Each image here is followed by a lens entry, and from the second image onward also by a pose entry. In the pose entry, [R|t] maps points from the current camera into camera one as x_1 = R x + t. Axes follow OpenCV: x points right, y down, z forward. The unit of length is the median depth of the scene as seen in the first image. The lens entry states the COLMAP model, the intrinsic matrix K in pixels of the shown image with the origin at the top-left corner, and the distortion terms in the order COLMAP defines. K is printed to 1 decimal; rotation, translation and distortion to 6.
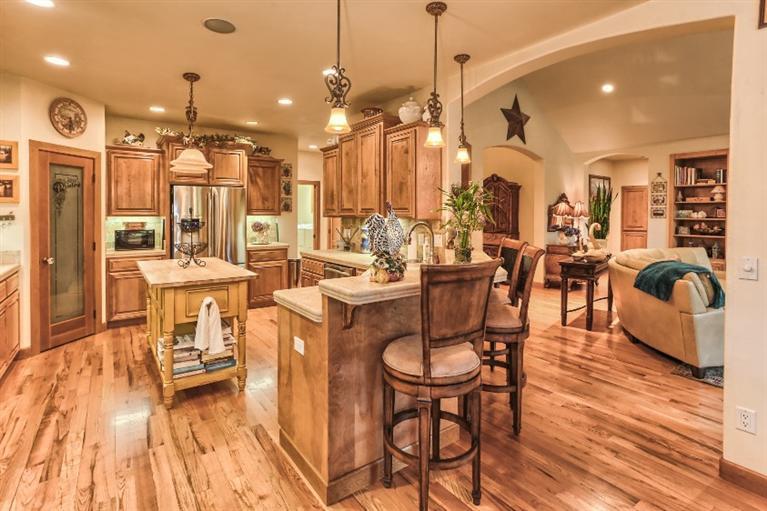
lens RADIAL K [[381.8, 0, 386.6], [0, 381.8, 217.7], [0, 0, 1]] dist [-0.043442, 0.023876]
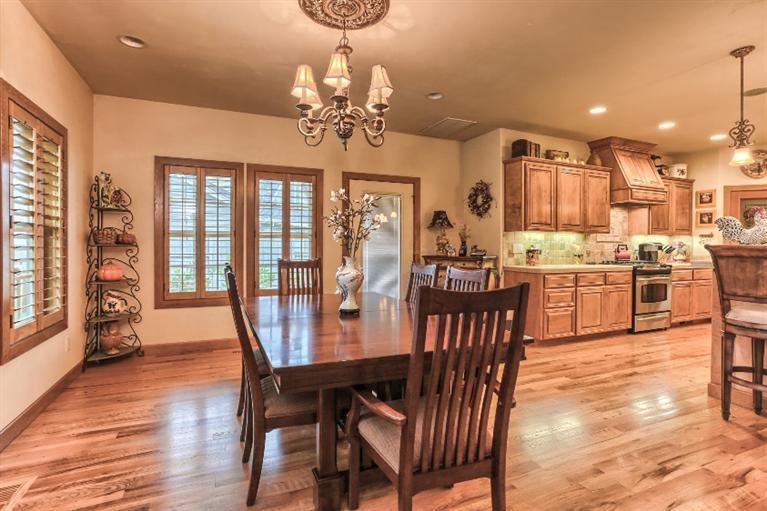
lens RADIAL K [[381.8, 0, 368.0], [0, 381.8, 244.4], [0, 0, 1]] dist [-0.043442, 0.023876]
pose [[-0.257065, -0.003634, -0.966387, 0.899789], [-0.023002, 0.999733, 0.002359, 0.063453], [0.966120, 0.022835, -0.257080, -0.034818]]
